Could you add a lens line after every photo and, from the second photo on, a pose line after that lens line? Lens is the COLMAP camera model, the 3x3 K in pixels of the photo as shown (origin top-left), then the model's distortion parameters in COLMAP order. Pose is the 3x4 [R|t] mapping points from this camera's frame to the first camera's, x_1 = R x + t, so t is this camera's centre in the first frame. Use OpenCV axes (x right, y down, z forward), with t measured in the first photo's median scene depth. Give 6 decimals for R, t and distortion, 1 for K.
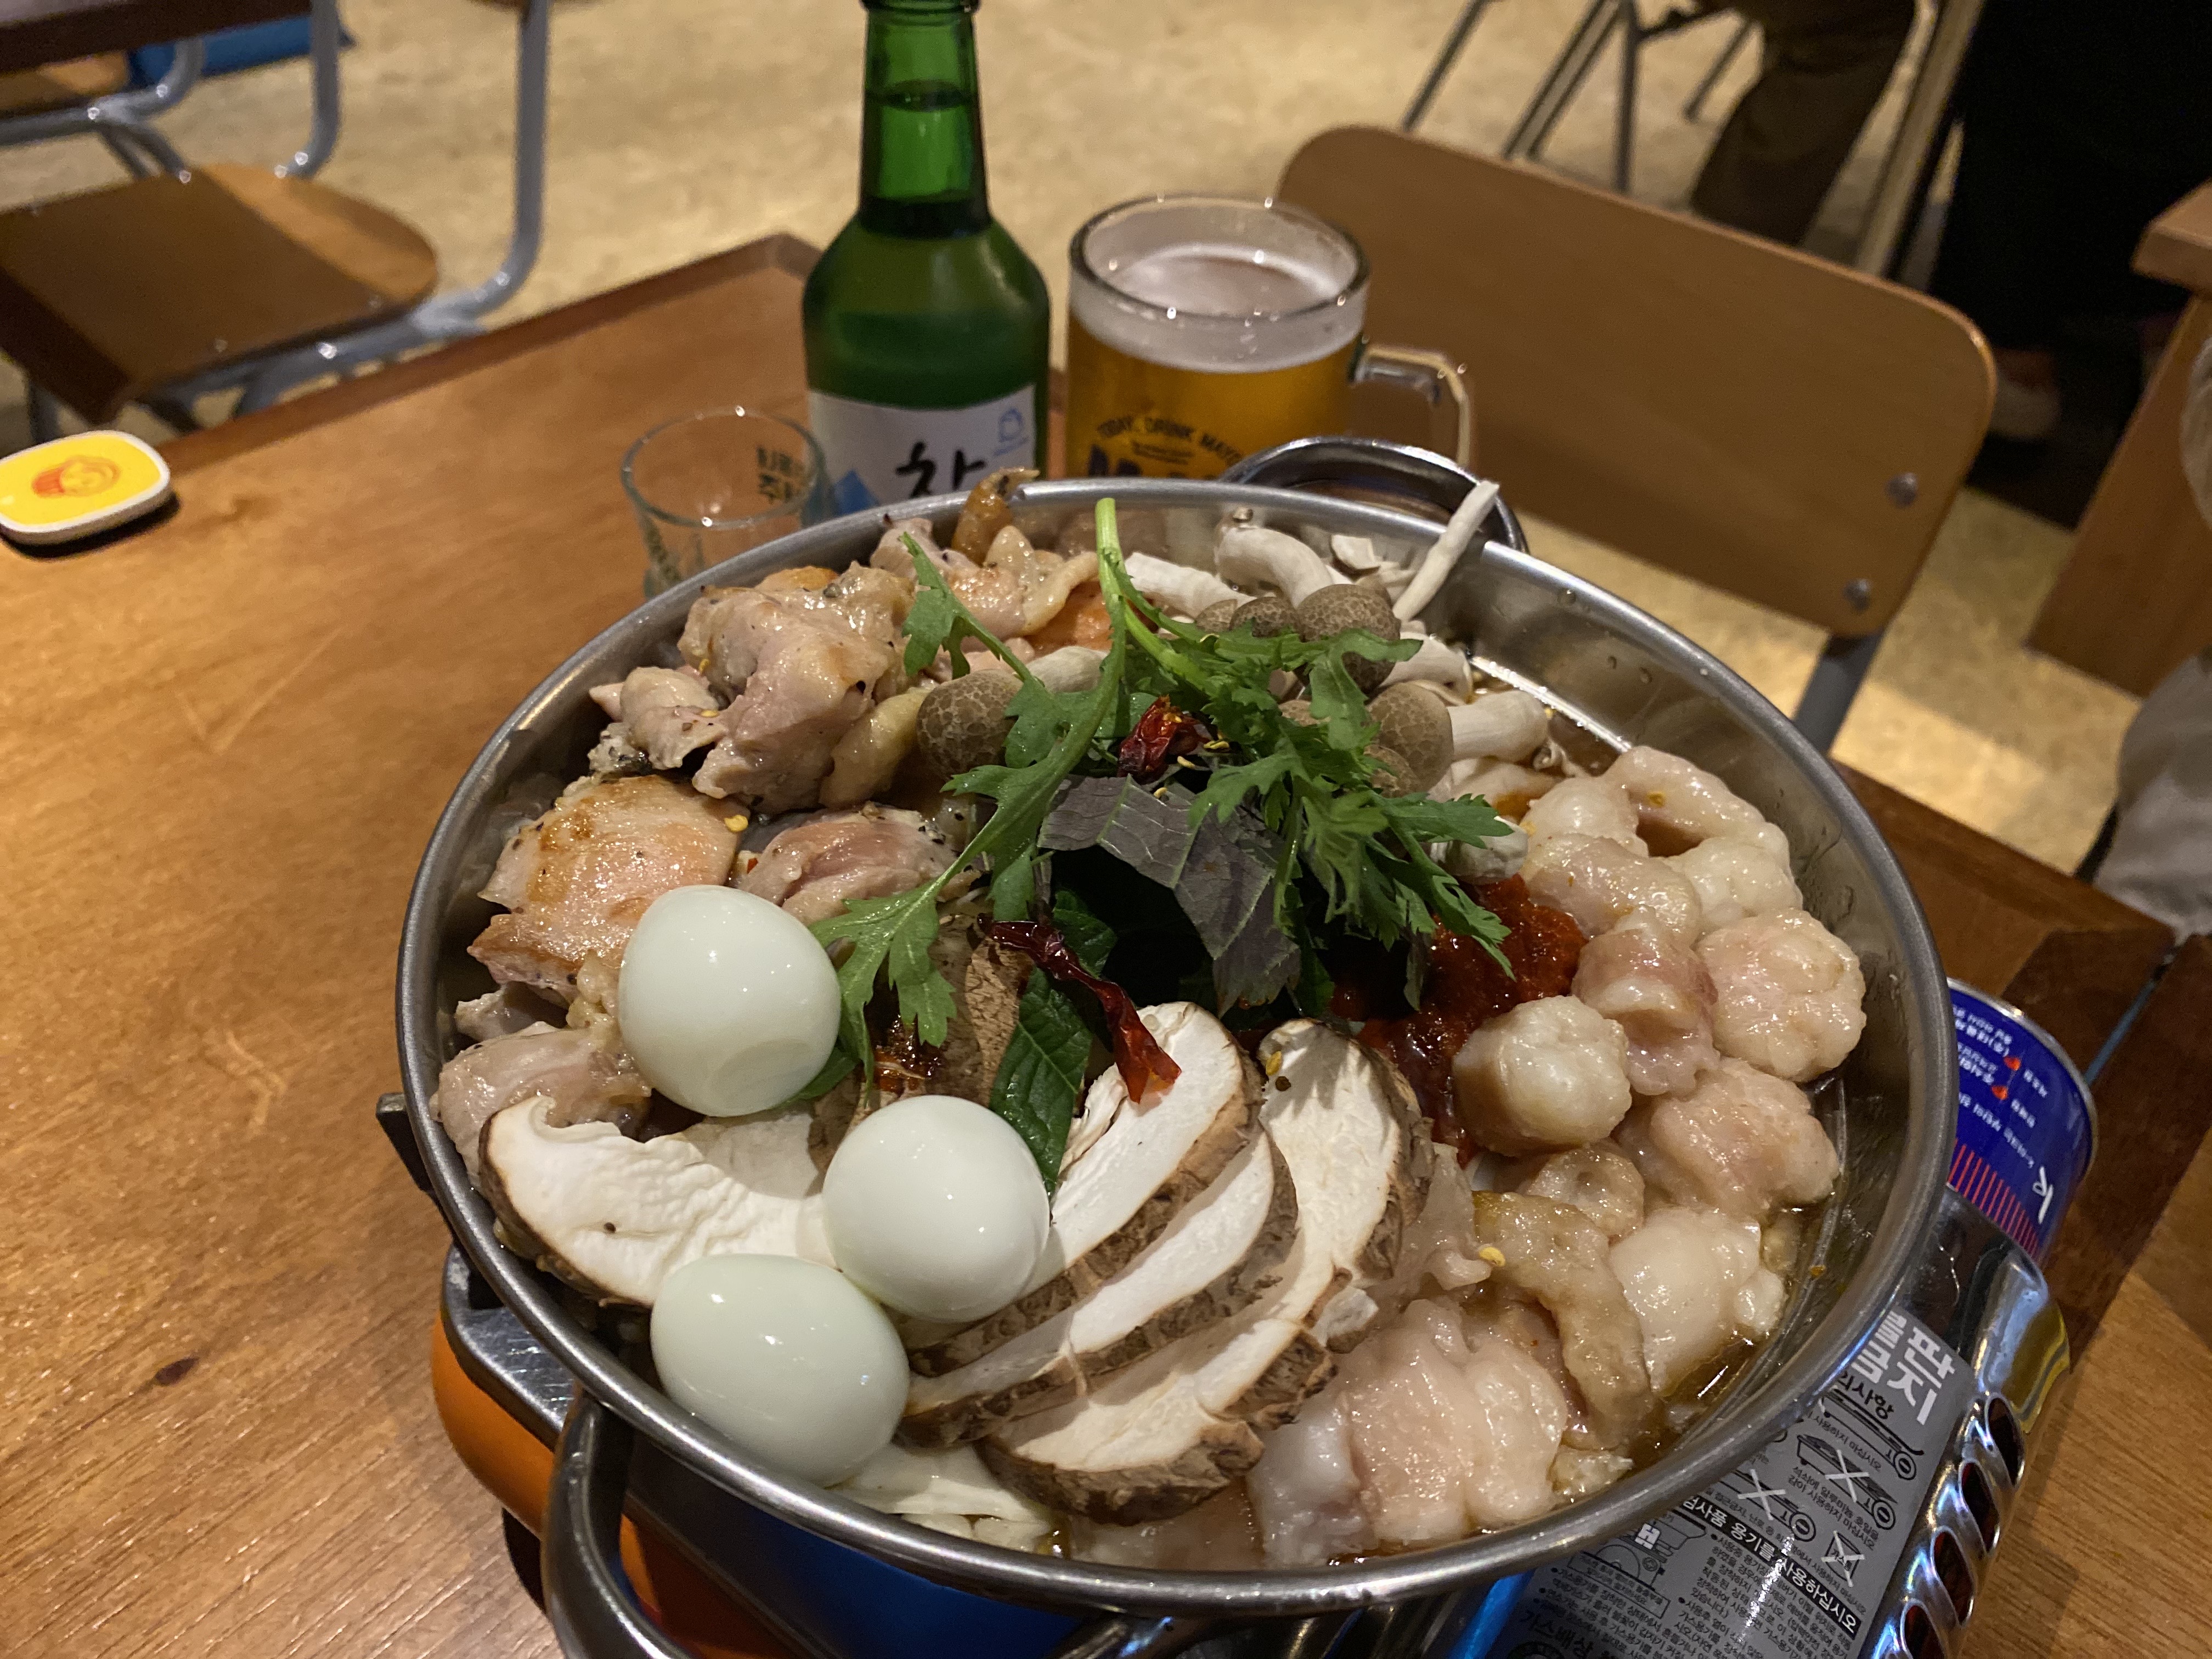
lens RADIAL K [[1757.8, 0, 1106.0], [0, 1757.8, 829.5], [0, 0, 1]] dist [-0.026183, 0.000362]
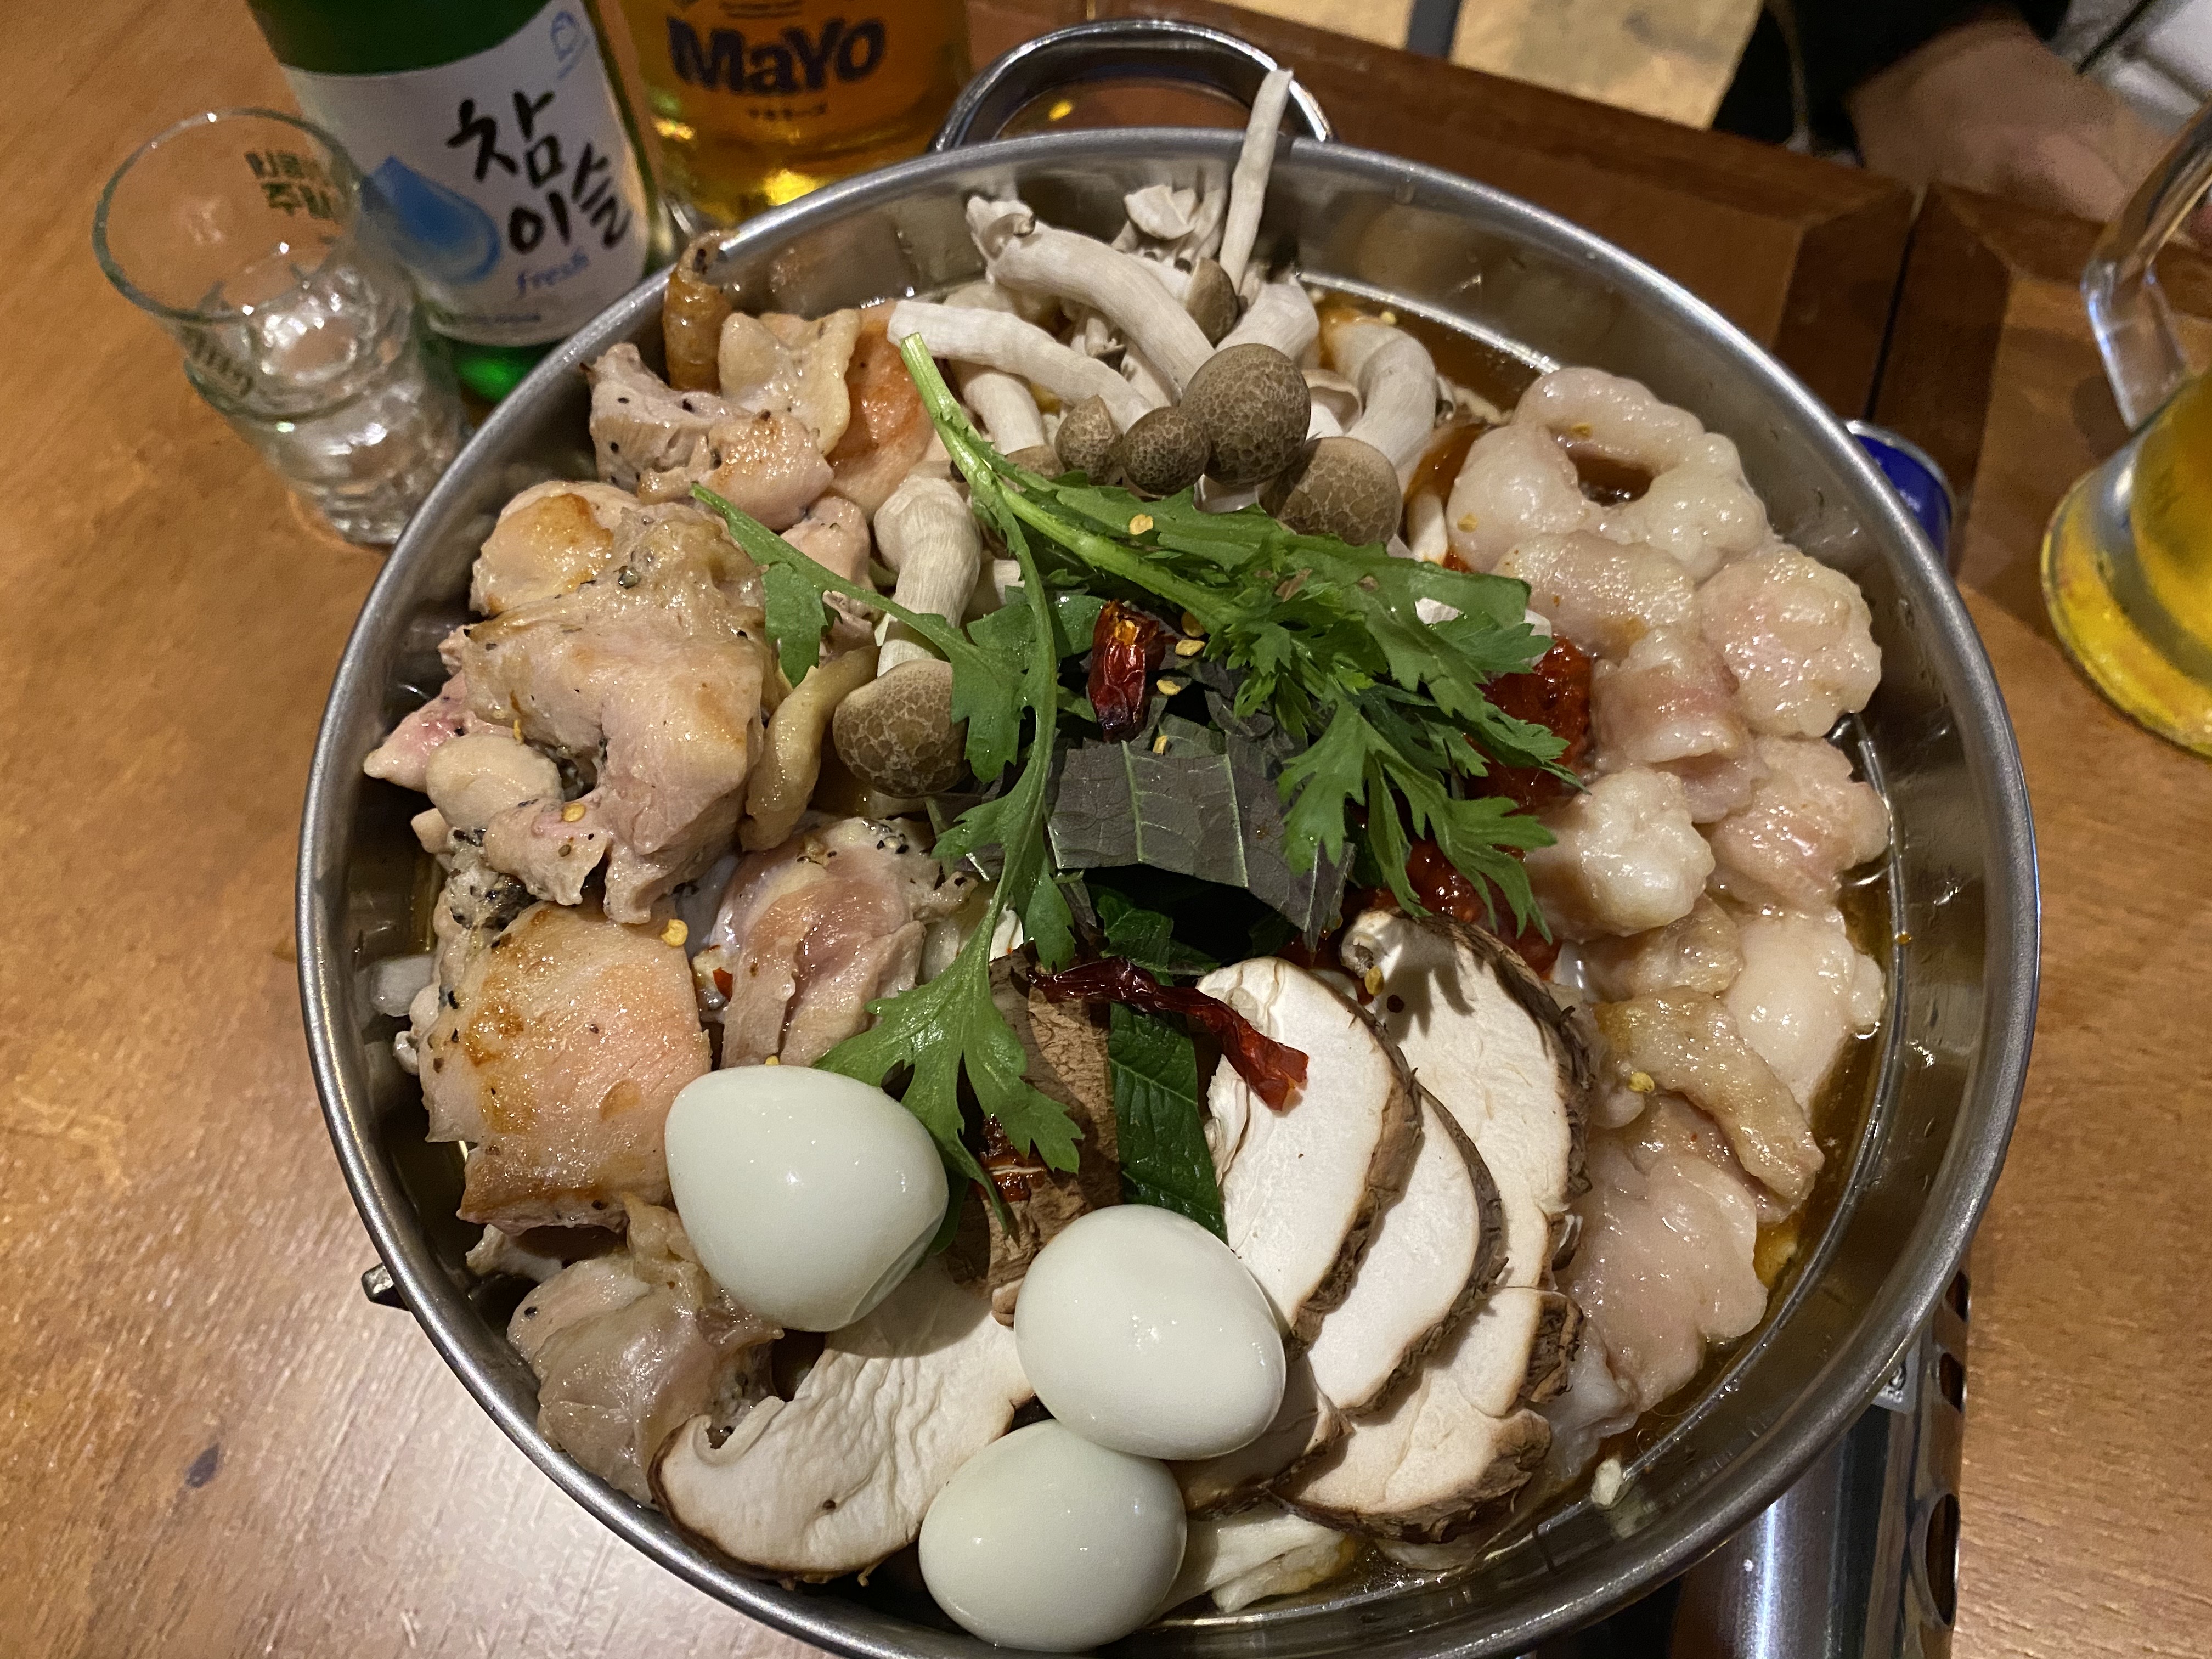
lens RADIAL K [[1757.8, 0, 1106.0], [0, 1757.8, 829.5], [0, 0, 1]] dist [-0.026183, 0.000362]
pose [[0.919495, -0.372890, 0.124428, -0.111724], [0.288585, 0.855241, 0.430443, -0.350748], [-0.266924, -0.359882, 0.894000, 0.232281]]
